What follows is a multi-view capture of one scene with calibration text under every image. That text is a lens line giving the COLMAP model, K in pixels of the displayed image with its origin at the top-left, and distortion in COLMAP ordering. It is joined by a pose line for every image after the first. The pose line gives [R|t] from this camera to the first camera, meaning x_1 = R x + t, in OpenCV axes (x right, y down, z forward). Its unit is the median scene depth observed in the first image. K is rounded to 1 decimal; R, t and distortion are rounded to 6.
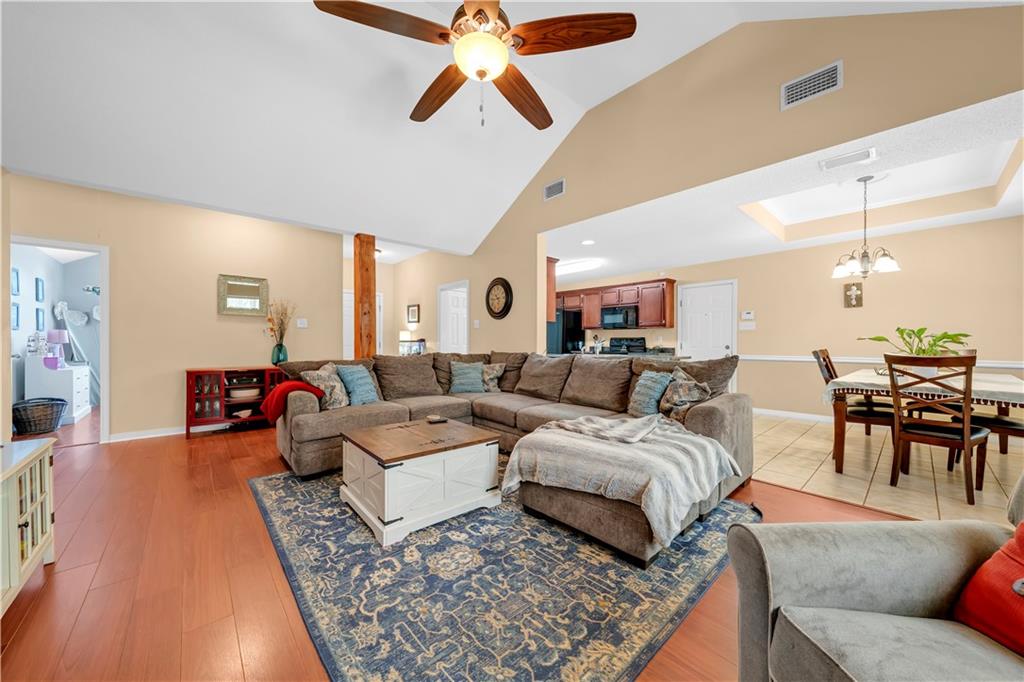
lens RADIAL K [[362.1, 0, 518.8], [0, 362.1, 344.3], [0, 0, 1]] dist [-0.000810, -0.000083]
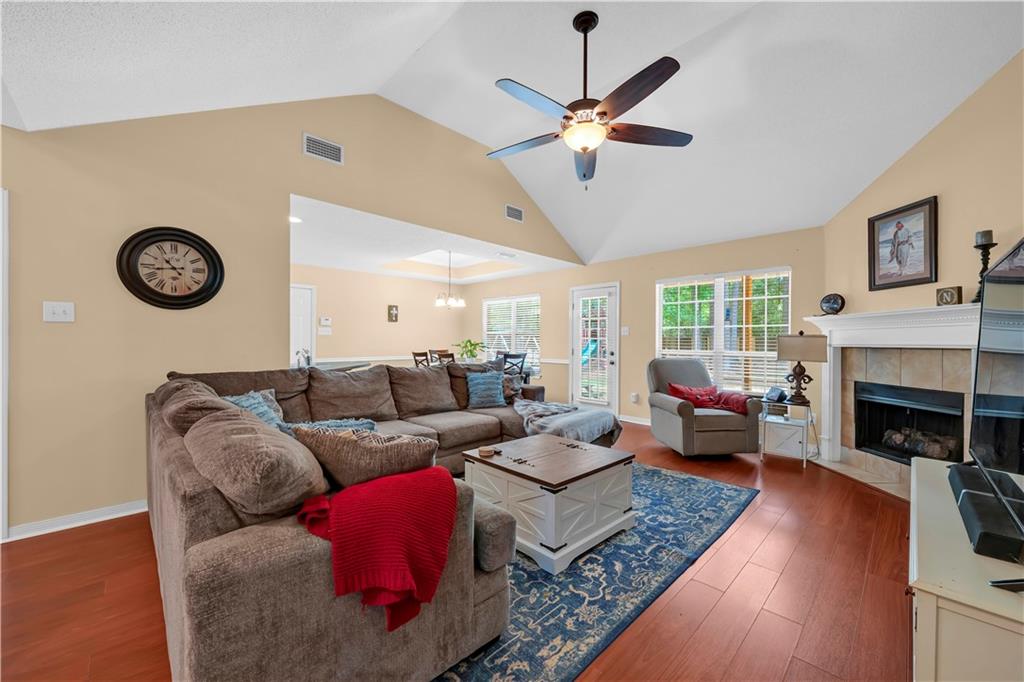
lens RADIAL K [[392.5, 0, 512.5], [0, 392.5, 343.3], [0, 0, 1]] dist [0.000579, 0.000016]
pose [[-0.037409, -0.006376, 0.999280, -1.277801], [0.003232, 0.999974, 0.006501, -0.047817], [-0.999295, 0.003473, -0.037388, 1.113376]]
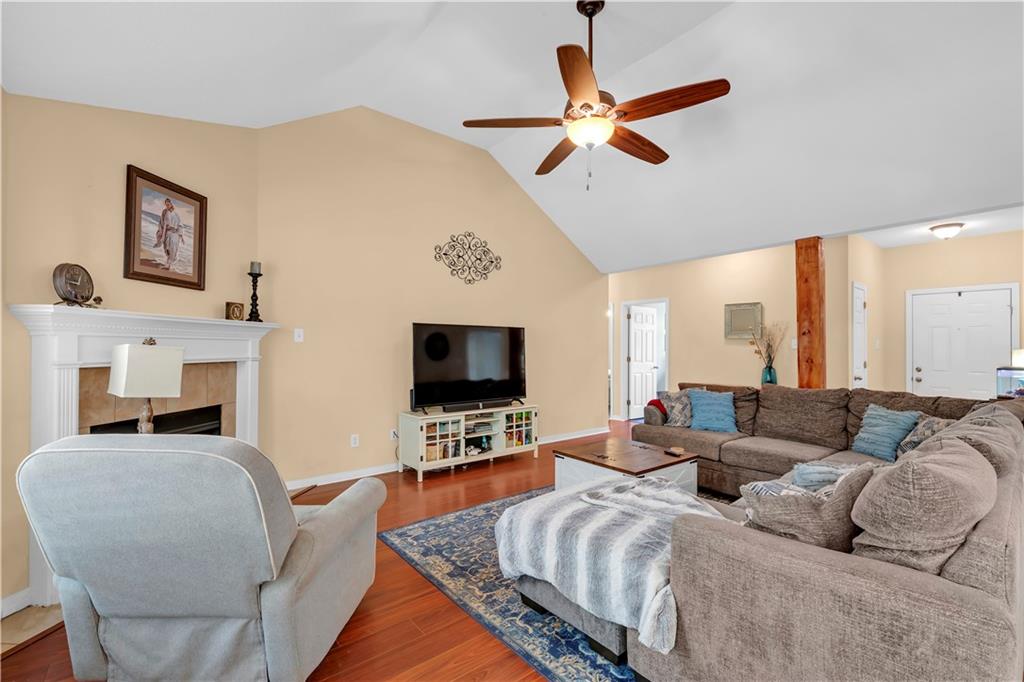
lens RADIAL K [[441.3, 0, 518.6], [0, 441.3, 342.3], [0, 0, 1]] dist [-0.000064, 0.000153]
pose [[-0.046043, -0.013573, -0.998847, 1.122351], [-0.015286, 0.999800, -0.012882, -0.075686], [0.998822, 0.014676, -0.046242, 0.713943]]
